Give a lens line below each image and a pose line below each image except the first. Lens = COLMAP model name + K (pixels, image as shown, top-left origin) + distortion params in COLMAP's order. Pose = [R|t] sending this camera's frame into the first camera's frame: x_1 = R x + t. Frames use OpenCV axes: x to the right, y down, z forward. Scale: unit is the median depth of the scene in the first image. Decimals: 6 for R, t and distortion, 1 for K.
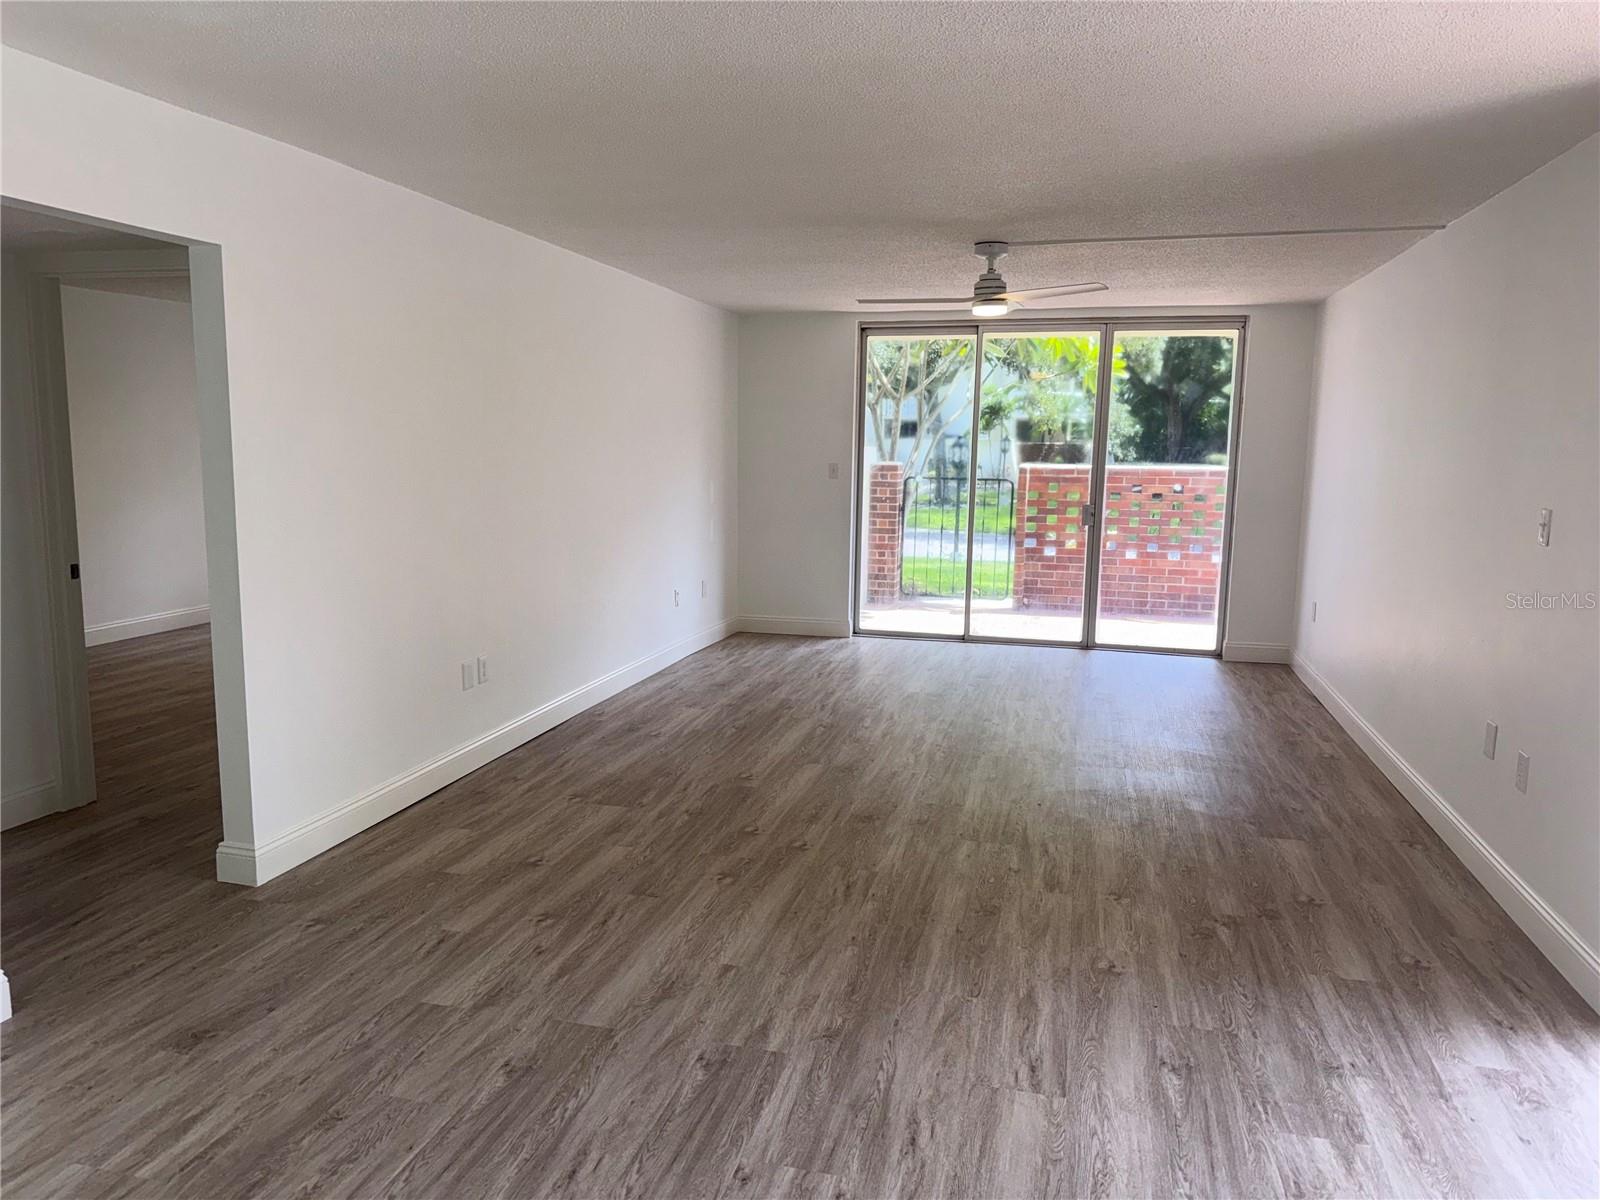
lens RADIAL K [[1113.5, 0, 800.0], [0, 1113.5, 600.0], [0, 0, 1]] dist [0.110656, -0.153234]
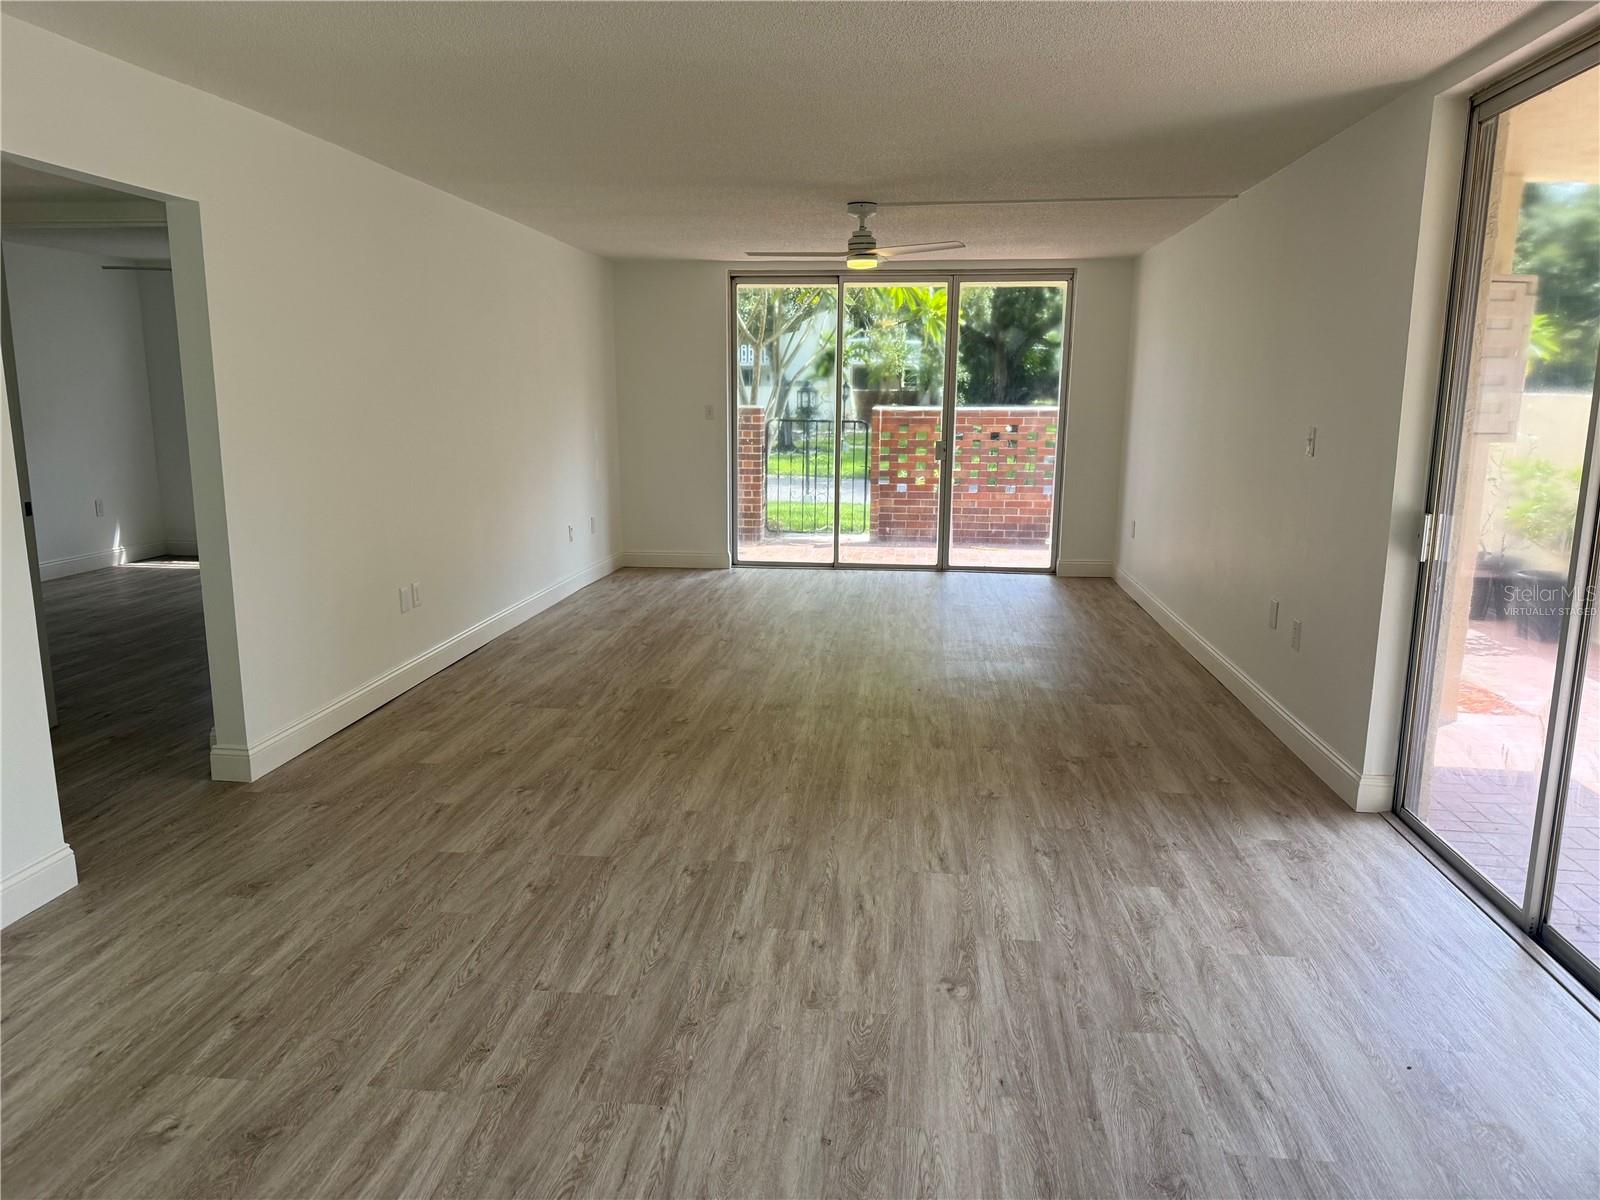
lens RADIAL K [[1113.5, 0, 800.0], [0, 1113.5, 600.0], [0, 0, 1]] dist [0.110656, -0.153234]
pose [[0.989290, -0.037866, 0.140965, -0.083714], [0.031667, 0.998441, 0.045965, 0.034309], [-0.142486, -0.041009, 0.988947, -0.158881]]
